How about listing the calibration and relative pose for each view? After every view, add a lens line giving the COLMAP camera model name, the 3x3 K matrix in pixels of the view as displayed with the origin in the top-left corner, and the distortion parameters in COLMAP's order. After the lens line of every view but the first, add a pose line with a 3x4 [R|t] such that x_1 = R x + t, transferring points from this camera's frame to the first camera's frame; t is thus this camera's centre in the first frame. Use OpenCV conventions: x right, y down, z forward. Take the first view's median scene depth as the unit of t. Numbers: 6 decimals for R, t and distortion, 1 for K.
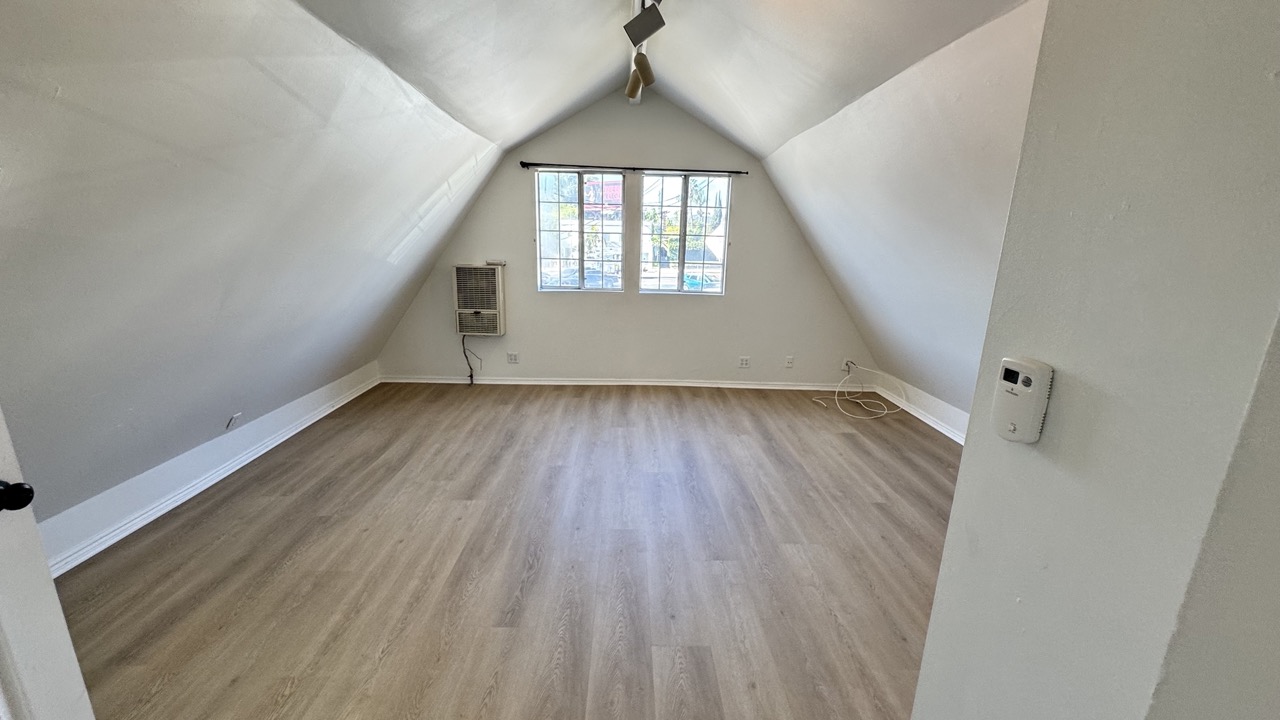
lens RADIAL K [[512.0, 0, 641.1], [0, 512.0, 361.1], [0, 0, 1]] dist [-0.003720, 0.000584]
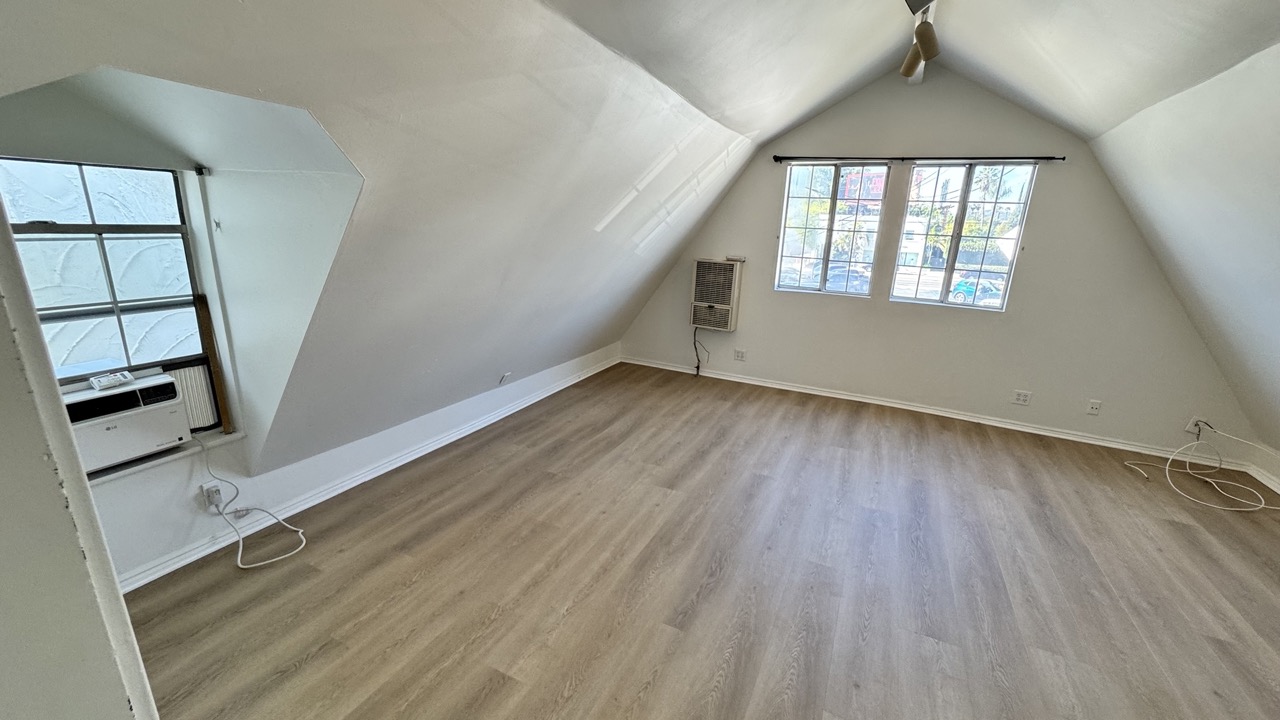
lens RADIAL K [[512.0, 0, 641.1], [0, 512.0, 361.1], [0, 0, 1]] dist [-0.003720, 0.000584]
pose [[0.888254, 0.134262, -0.439293, 0.025372], [-0.129671, 0.990726, 0.040601, -0.014954], [0.440670, 0.020899, 0.897426, 0.036528]]
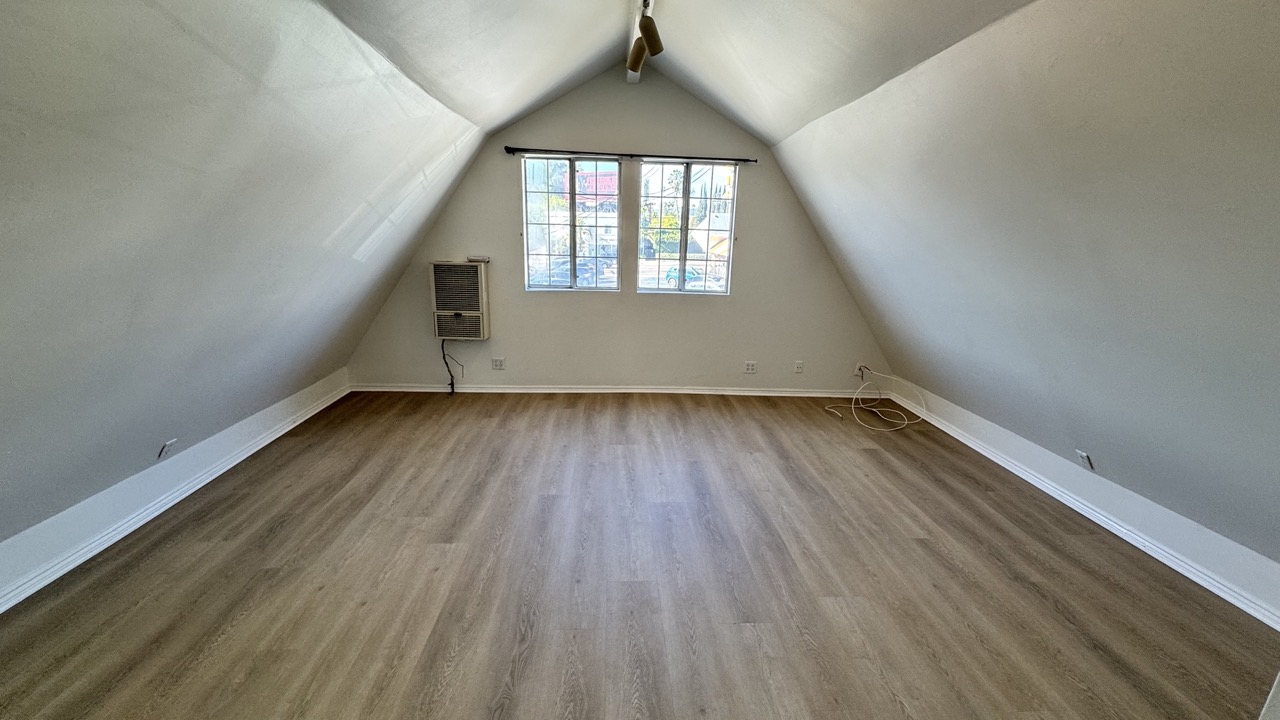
lens RADIAL K [[512.0, 0, 641.1], [0, 512.0, 361.1], [0, 0, 1]] dist [-0.003720, 0.000584]
pose [[0.999602, -0.003702, 0.027966, -0.031967], [0.003296, 0.999888, 0.014565, -0.034705], [-0.028017, -0.014467, 0.999503, 0.122691]]
